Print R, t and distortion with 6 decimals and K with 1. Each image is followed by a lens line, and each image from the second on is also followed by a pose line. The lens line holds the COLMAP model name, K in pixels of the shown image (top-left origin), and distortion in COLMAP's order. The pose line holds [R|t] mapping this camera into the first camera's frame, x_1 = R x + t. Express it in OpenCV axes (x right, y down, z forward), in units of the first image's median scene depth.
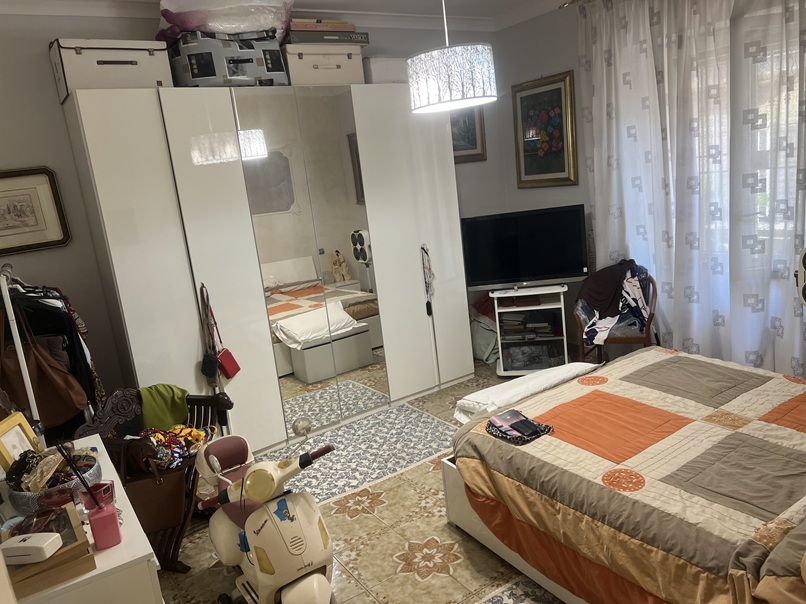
lens RADIAL K [[603.2, 0, 403.6], [0, 603.2, 302.1], [0, 0, 1]] dist [0.047363, -0.057086]
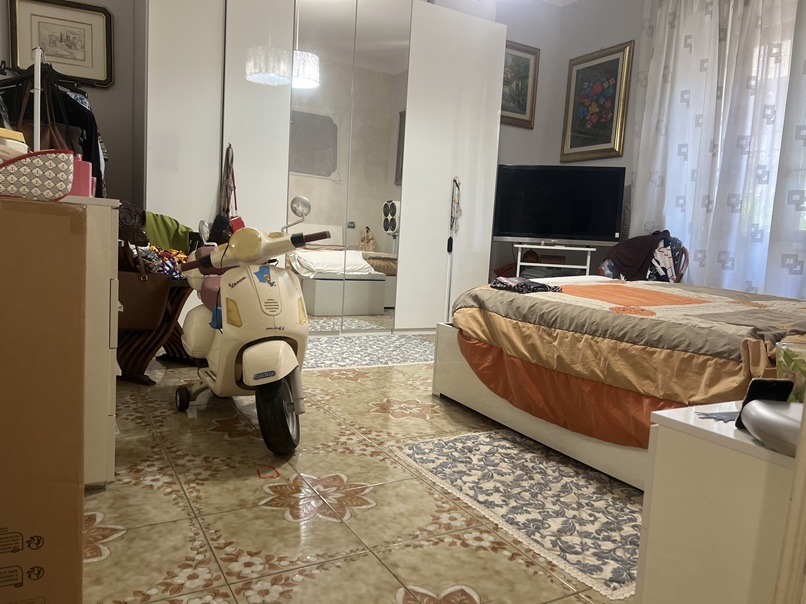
lens RADIAL K [[603.2, 0, 402.8], [0, 603.2, 300.0], [0, 0, 1]] dist [0.047363, -0.057086]
pose [[0.982880, 0.177461, -0.049542, 0.033877], [-0.181535, 0.978708, -0.095788, 0.224115], [0.031489, 0.103142, 0.994168, 0.042378]]
